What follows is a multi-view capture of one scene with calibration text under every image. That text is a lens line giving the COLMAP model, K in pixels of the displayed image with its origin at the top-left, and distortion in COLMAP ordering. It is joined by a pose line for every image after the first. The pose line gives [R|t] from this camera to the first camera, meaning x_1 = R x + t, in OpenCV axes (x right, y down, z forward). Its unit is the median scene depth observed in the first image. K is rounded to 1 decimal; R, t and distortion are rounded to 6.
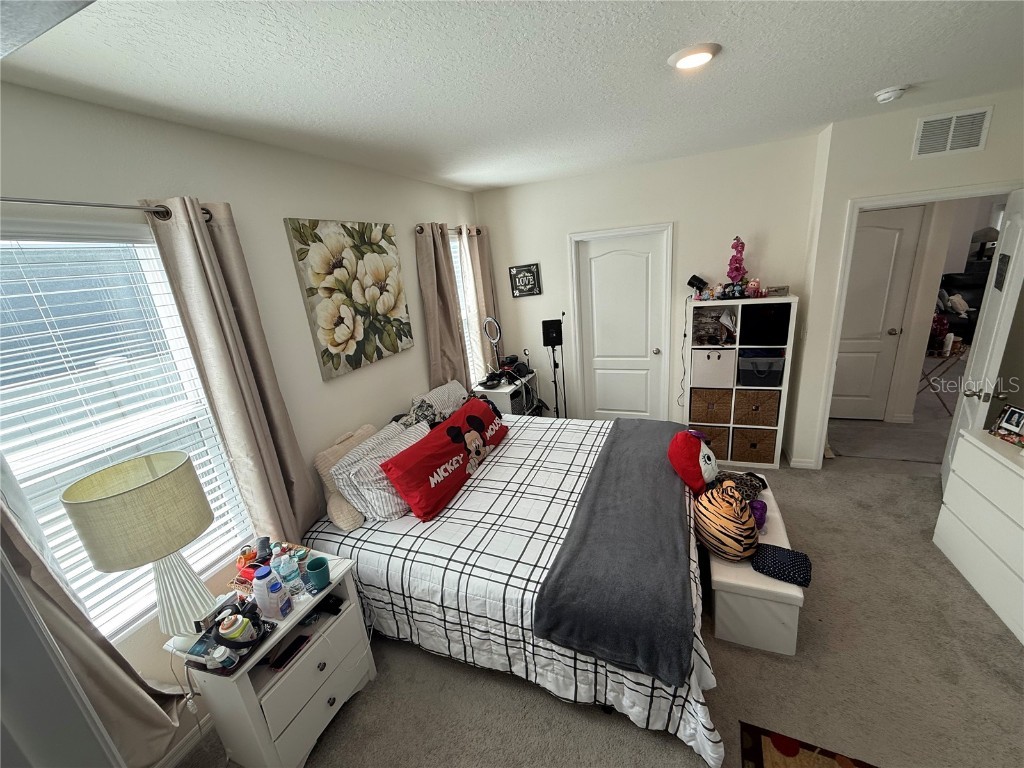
lens RADIAL K [[406.9, 0, 508.5], [0, 406.9, 383.6], [0, 0, 1]] dist [0.001832, 0.000014]
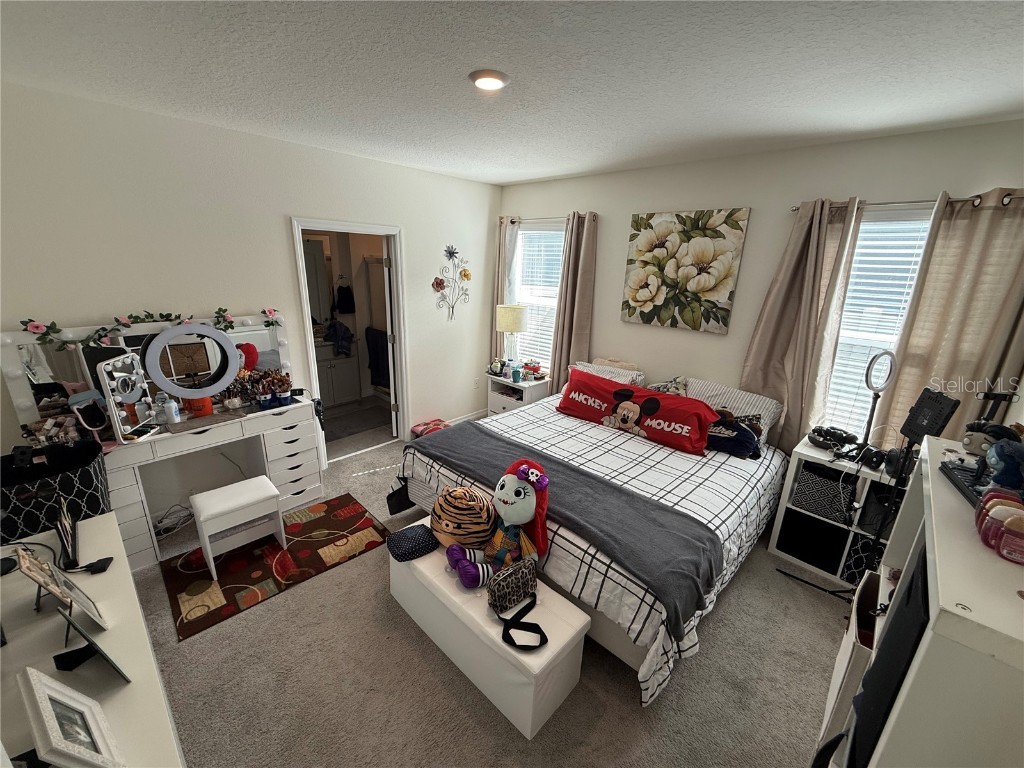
lens RADIAL K [[406.9, 0, 510.7], [0, 406.9, 383.3], [0, 0, 1]] dist [0.001832, 0.000014]
pose [[-0.379888, 0.343283, -0.858978, 1.014188], [-0.271038, 0.846530, 0.458176, -0.361888], [0.884434, 0.406871, -0.228544, 0.981682]]
